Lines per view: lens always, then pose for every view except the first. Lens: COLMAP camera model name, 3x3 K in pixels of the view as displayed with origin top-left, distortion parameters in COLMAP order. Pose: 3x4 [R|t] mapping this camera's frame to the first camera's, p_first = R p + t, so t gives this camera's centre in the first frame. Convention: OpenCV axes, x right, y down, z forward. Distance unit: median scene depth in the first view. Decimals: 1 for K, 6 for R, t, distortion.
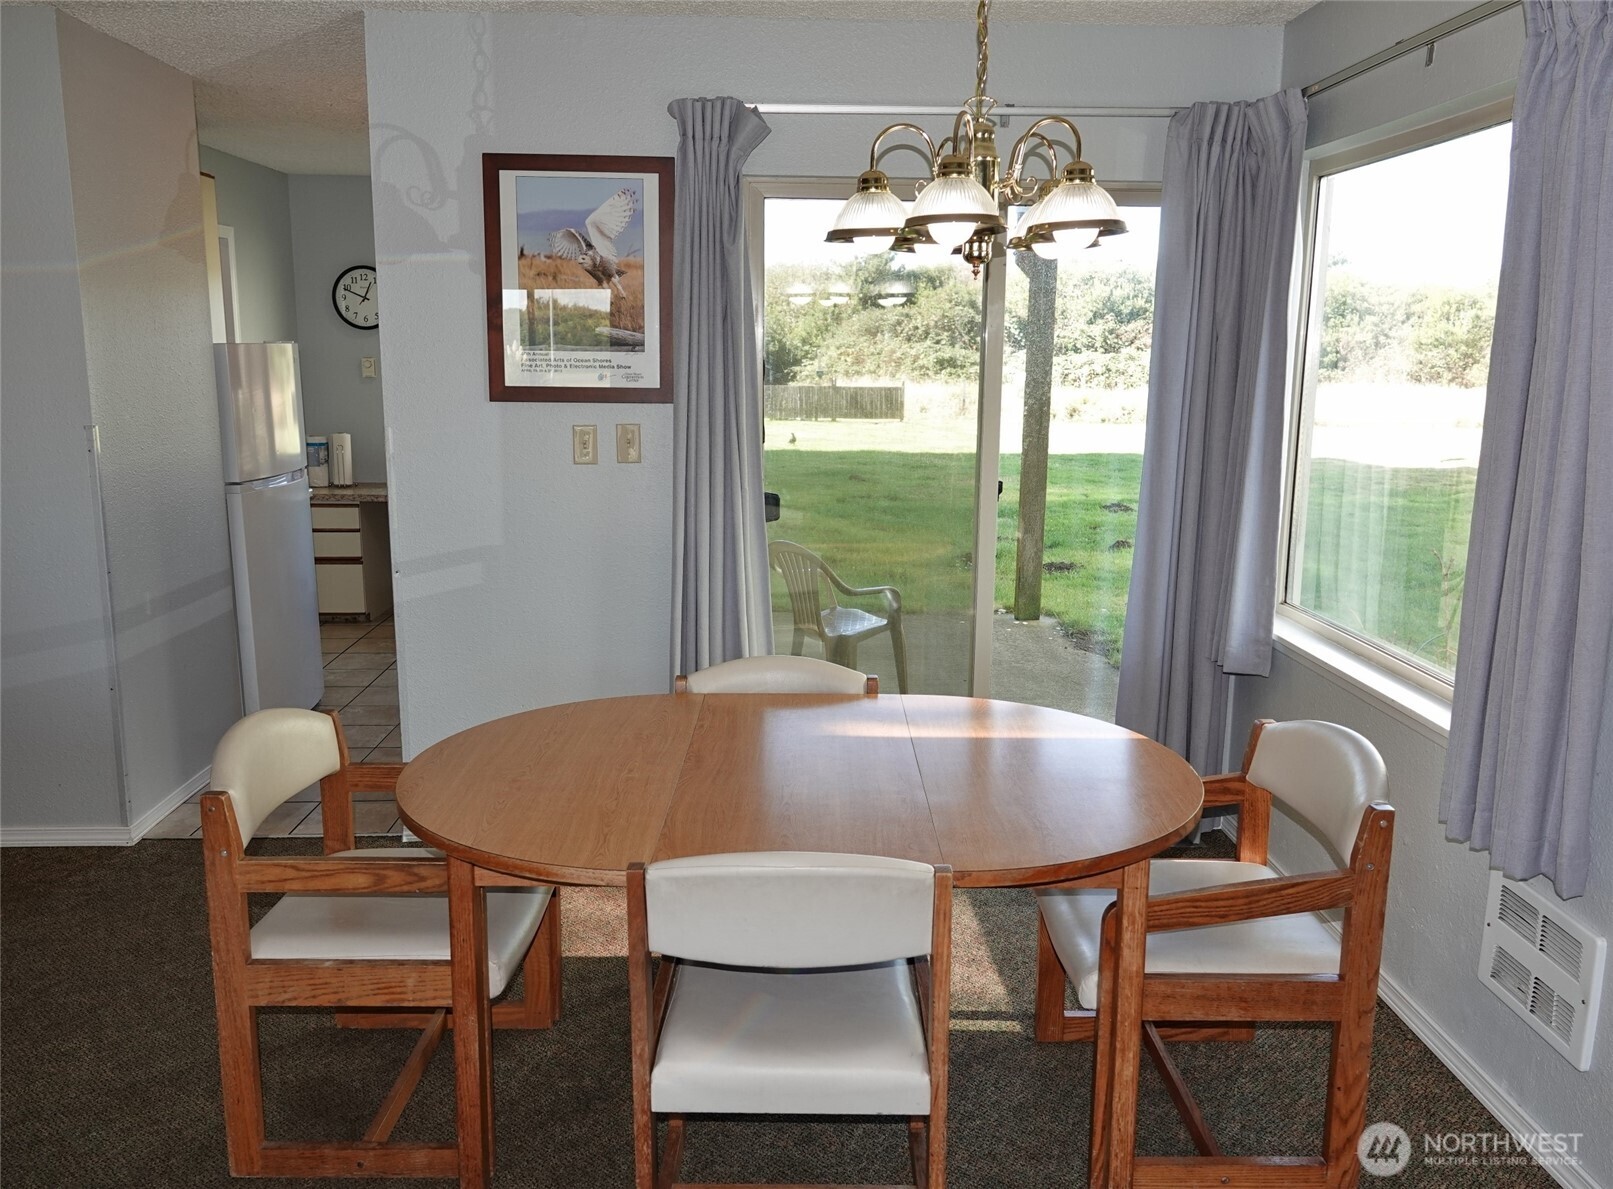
lens RADIAL K [[1264.3, 0, 810.0], [0, 1264.3, 606.2], [0, 0, 1]] dist [0.000411, 0.005060]
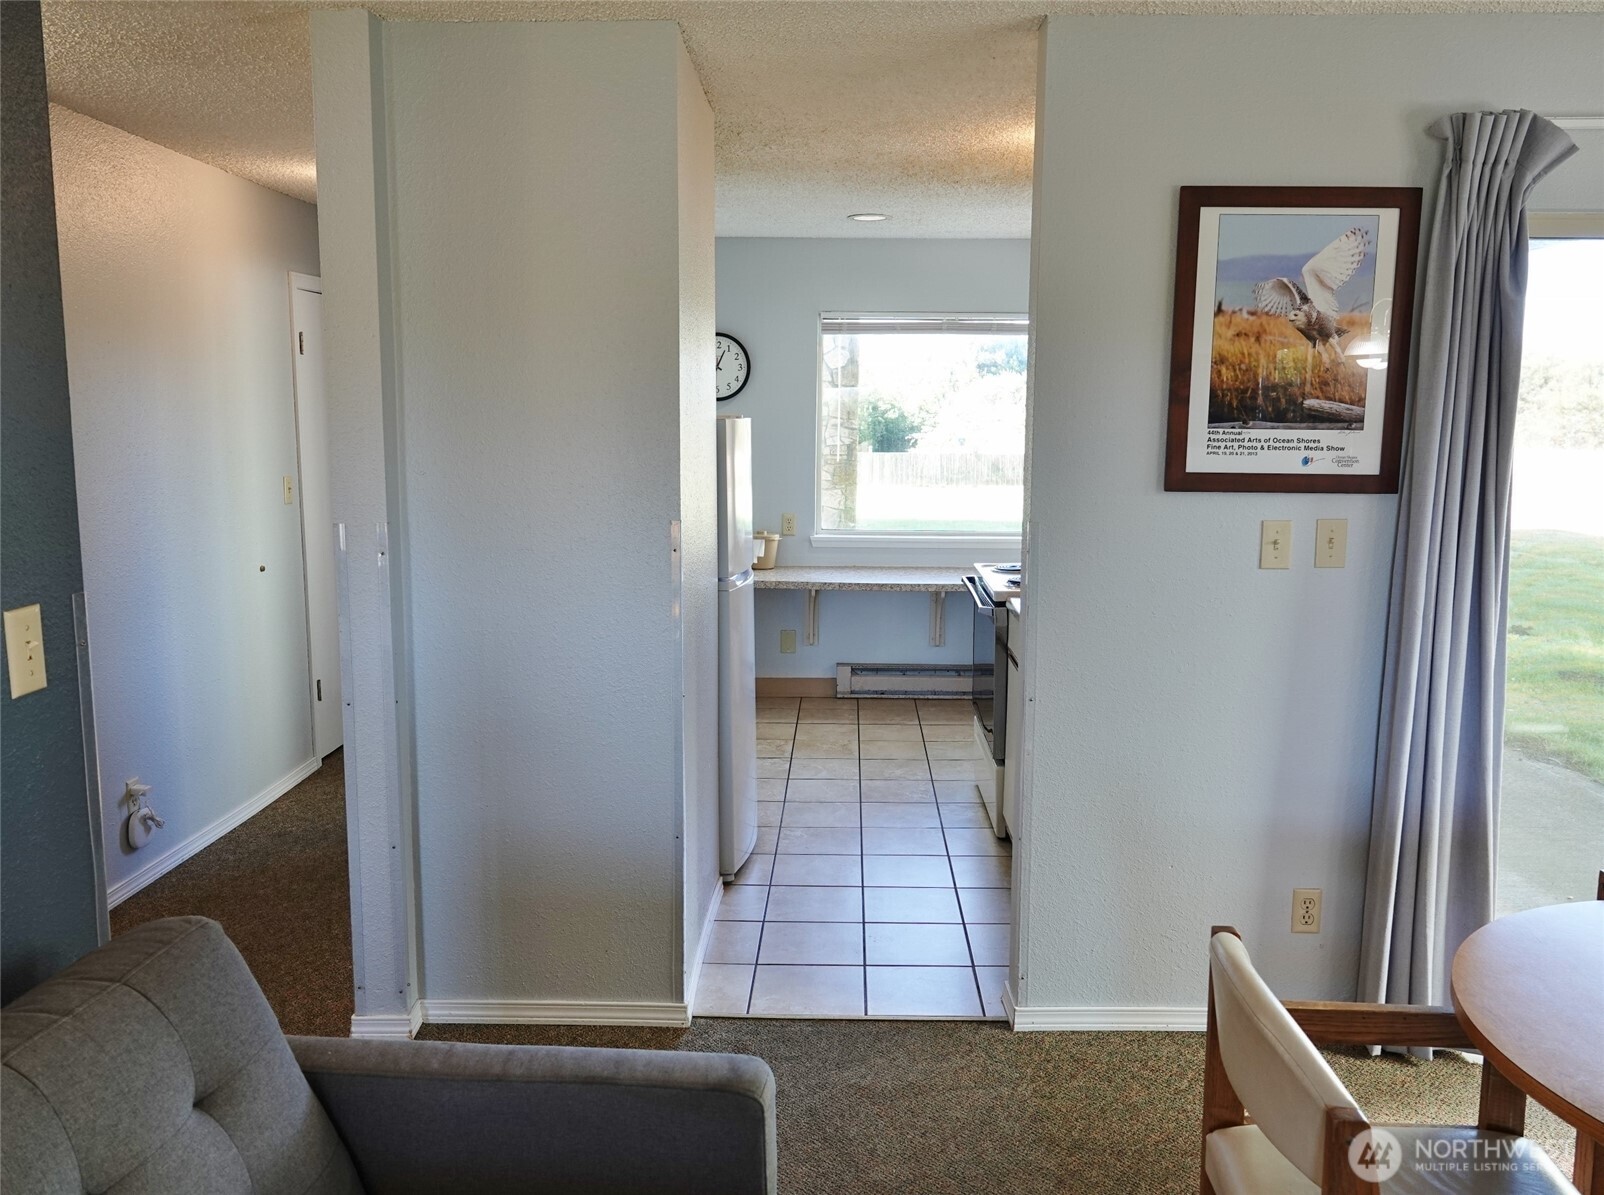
lens RADIAL K [[1257.2, 0, 808.3], [0, 1257.2, 588.4], [0, 0, 1]] dist [0.000411, 0.005060]
pose [[0.997641, 0.005944, -0.068390, -0.223812], [-0.010315, 0.997913, -0.063740, -0.025316], [0.067869, 0.064295, 0.995620, 0.103796]]
